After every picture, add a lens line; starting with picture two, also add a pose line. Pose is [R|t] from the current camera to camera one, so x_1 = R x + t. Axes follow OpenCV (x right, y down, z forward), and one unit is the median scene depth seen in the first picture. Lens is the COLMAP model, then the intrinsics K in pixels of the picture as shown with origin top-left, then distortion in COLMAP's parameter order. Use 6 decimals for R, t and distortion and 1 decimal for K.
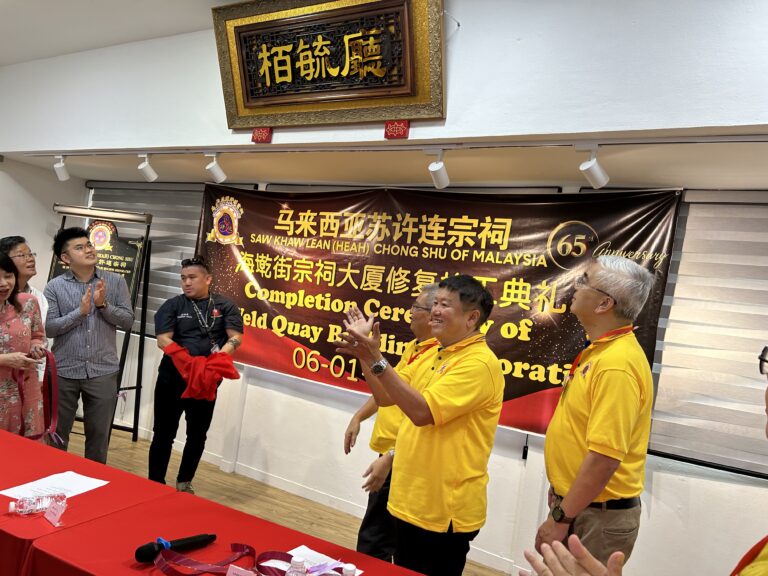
lens RADIAL K [[585.0, 0, 381.9], [0, 585.0, 298.3], [0, 0, 1]] dist [0.136302, -0.194659]
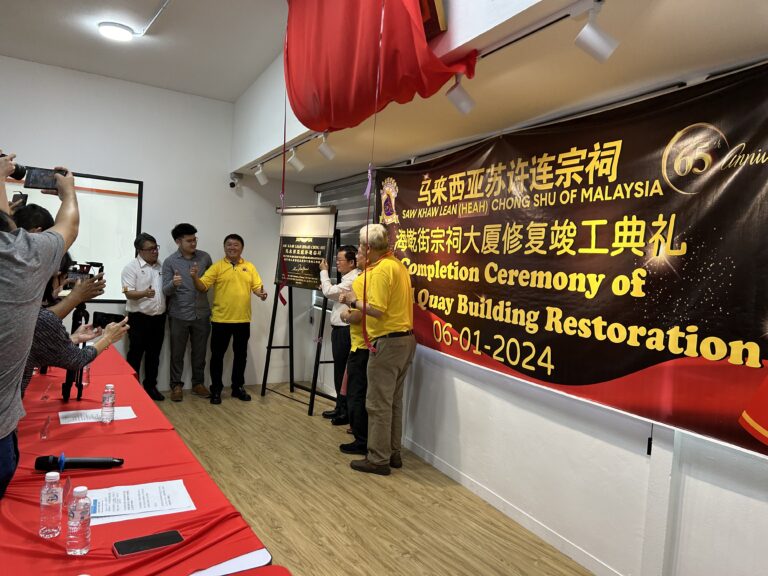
lens RADIAL K [[585.0, 0, 381.9], [0, 585.0, 298.3], [0, 0, 1]] dist [0.136302, -0.194659]
pose [[0.839416, -0.045978, -0.541542, 0.321271], [0.049420, 0.998744, -0.008192, 0.053733], [0.541238, -0.019887, 0.840634, 0.155916]]
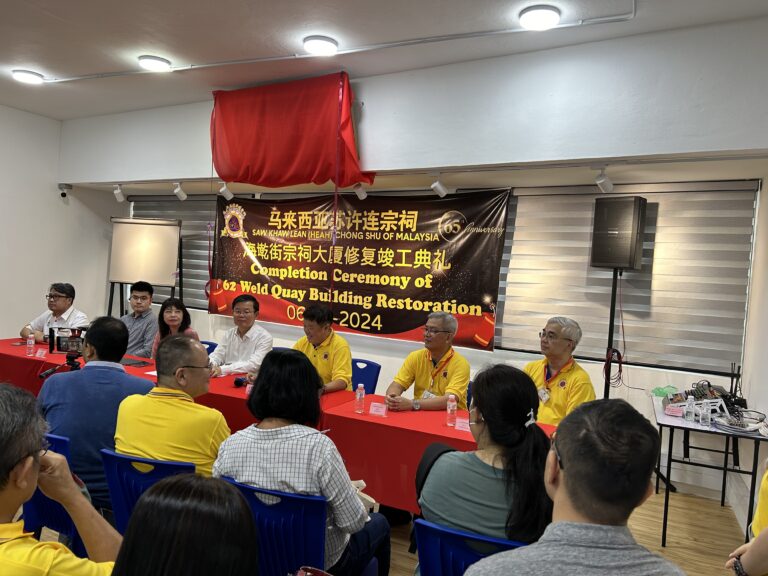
lens RADIAL K [[587.6, 0, 388.8], [0, 587.6, 302.6], [0, 0, 1]] dist [0.155176, -0.303437]
pose [[0.997714, -0.067334, -0.005789, 0.119111], [0.067538, 0.996481, 0.049649, 0.021036], [0.002425, -0.049927, 0.998750, -0.505583]]
